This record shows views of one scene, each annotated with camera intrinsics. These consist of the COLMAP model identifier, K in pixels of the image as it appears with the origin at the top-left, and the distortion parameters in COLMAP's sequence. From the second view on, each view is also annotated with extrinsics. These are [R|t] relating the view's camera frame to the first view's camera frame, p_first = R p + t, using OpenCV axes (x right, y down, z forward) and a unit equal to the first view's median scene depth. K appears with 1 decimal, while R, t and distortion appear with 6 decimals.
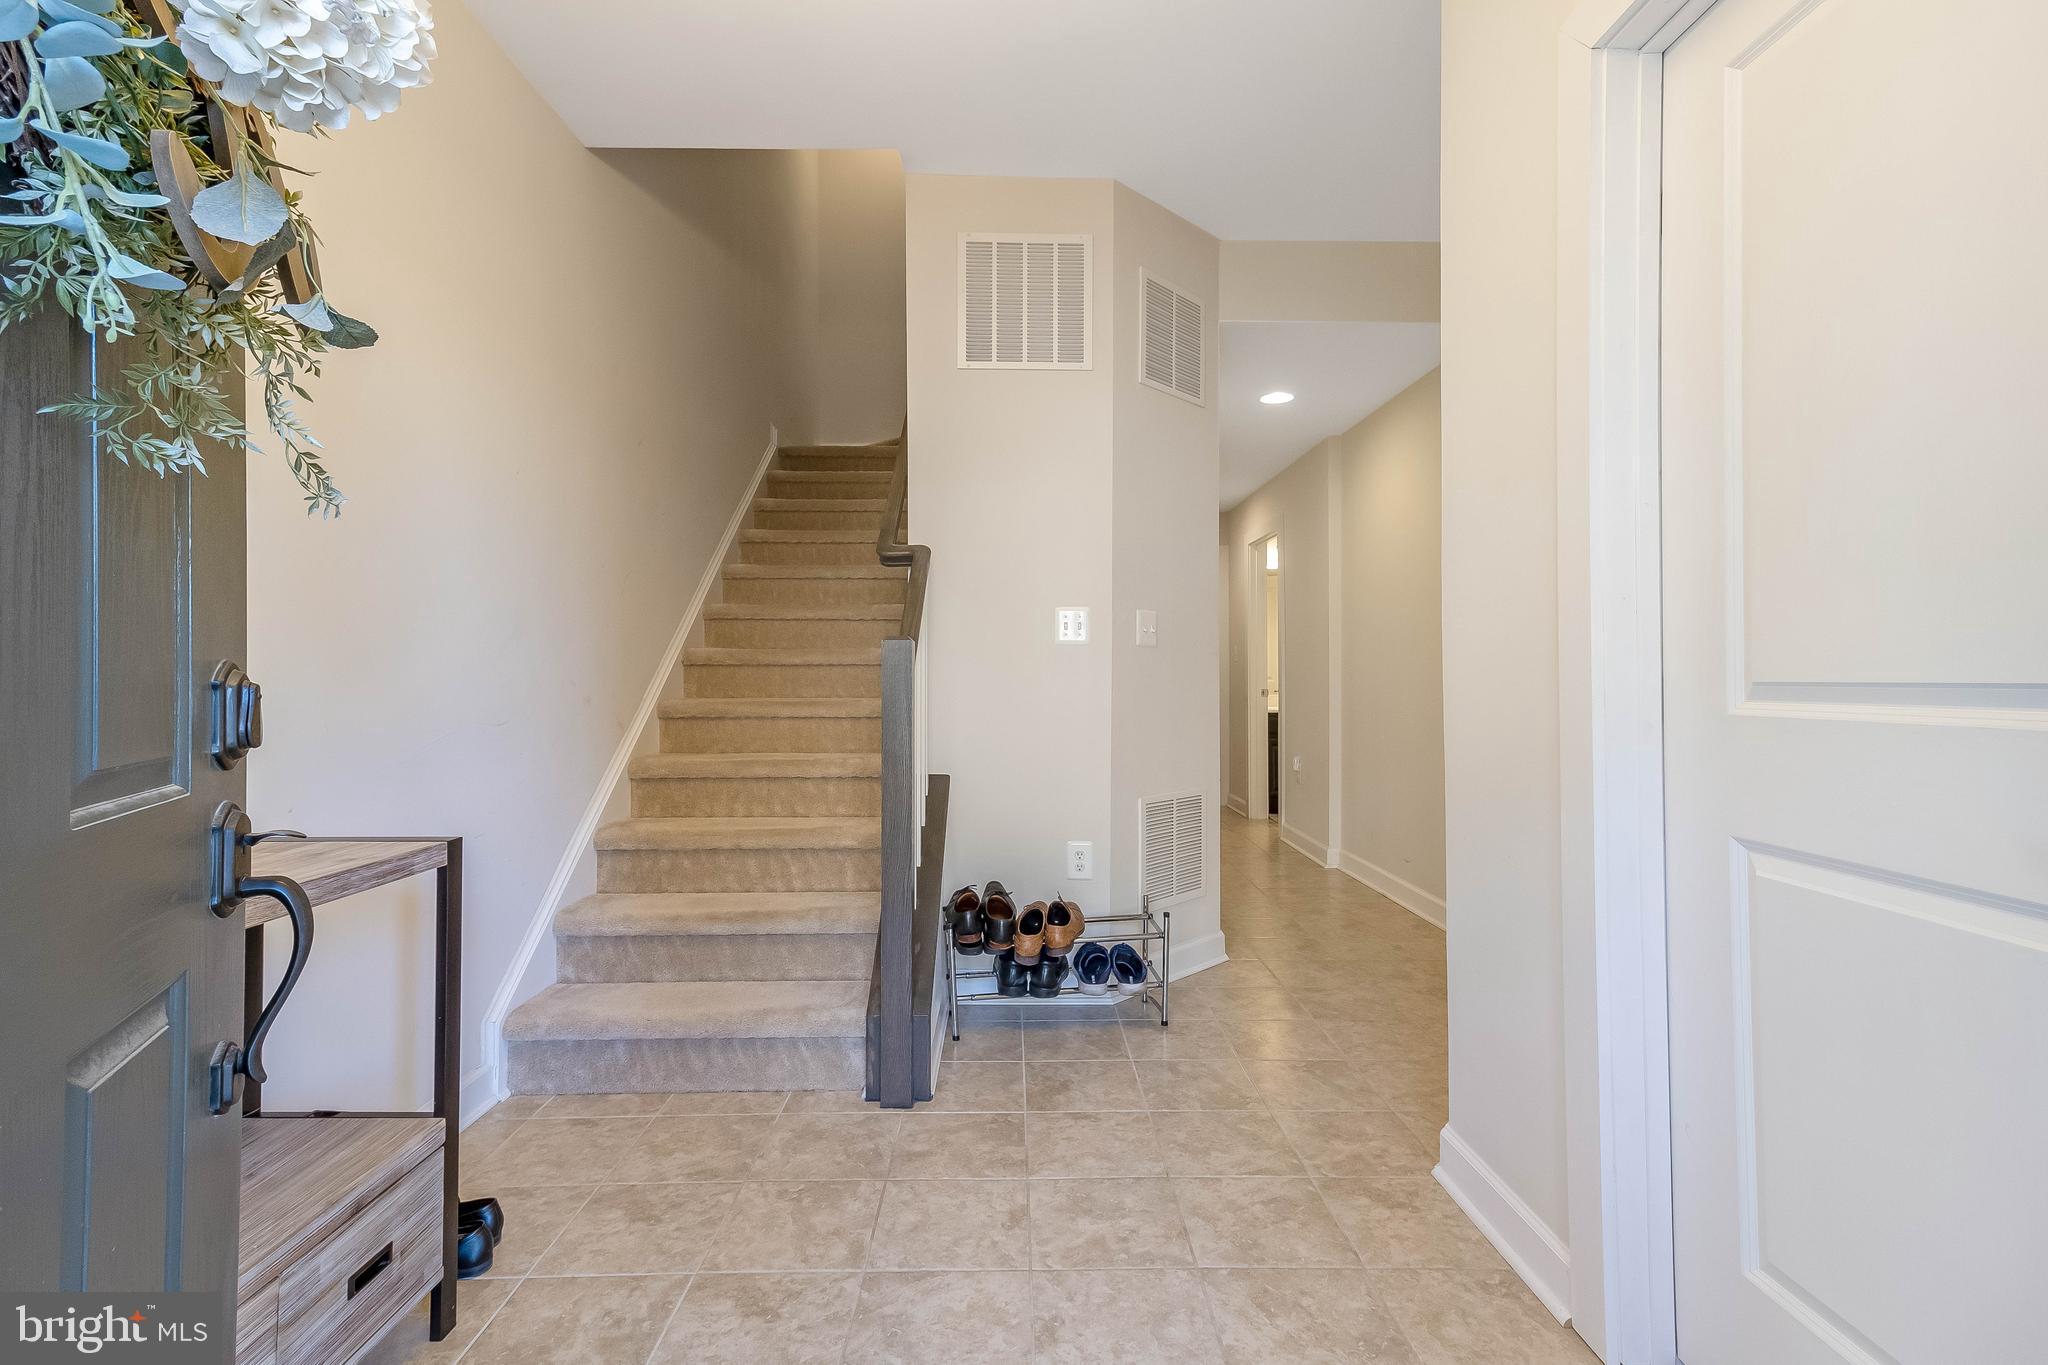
lens RADIAL K [[942.1, 0, 1013.8], [0, 942.1, 667.3], [0, 0, 1]] dist [0.005391, 0.000554]
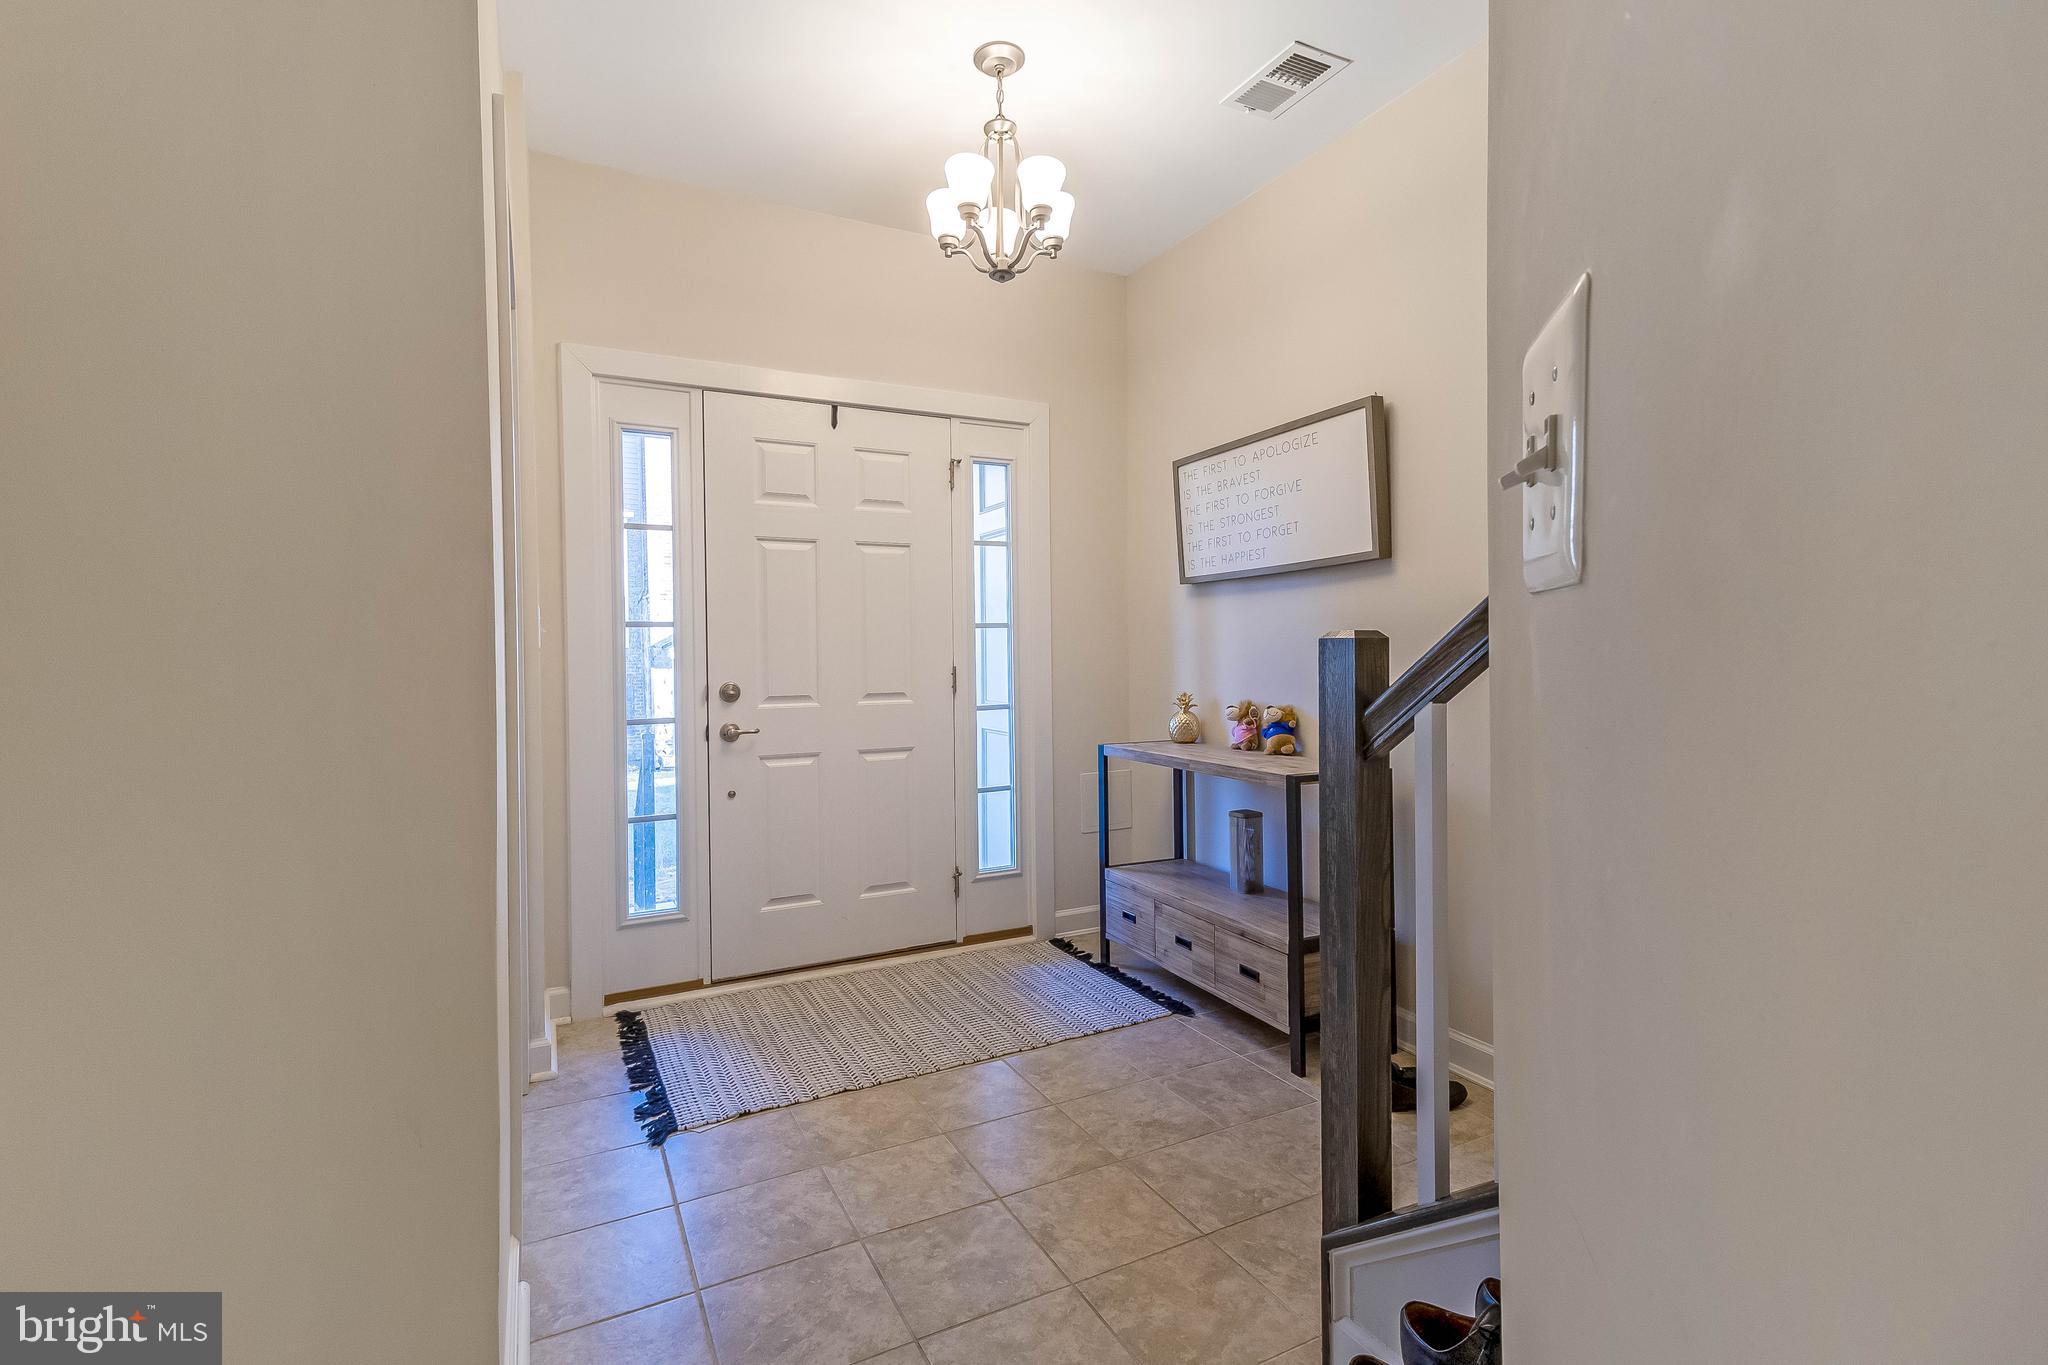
lens RADIAL K [[942.1, 0, 1013.8], [0, 942.1, 667.3], [0, 0, 1]] dist [0.005391, 0.000554]
pose [[-0.895428, 0.018544, -0.444821, 0.482715], [0.015887, 0.999827, 0.009699, -0.023764], [0.444924, 0.001618, -0.895567, 1.952328]]
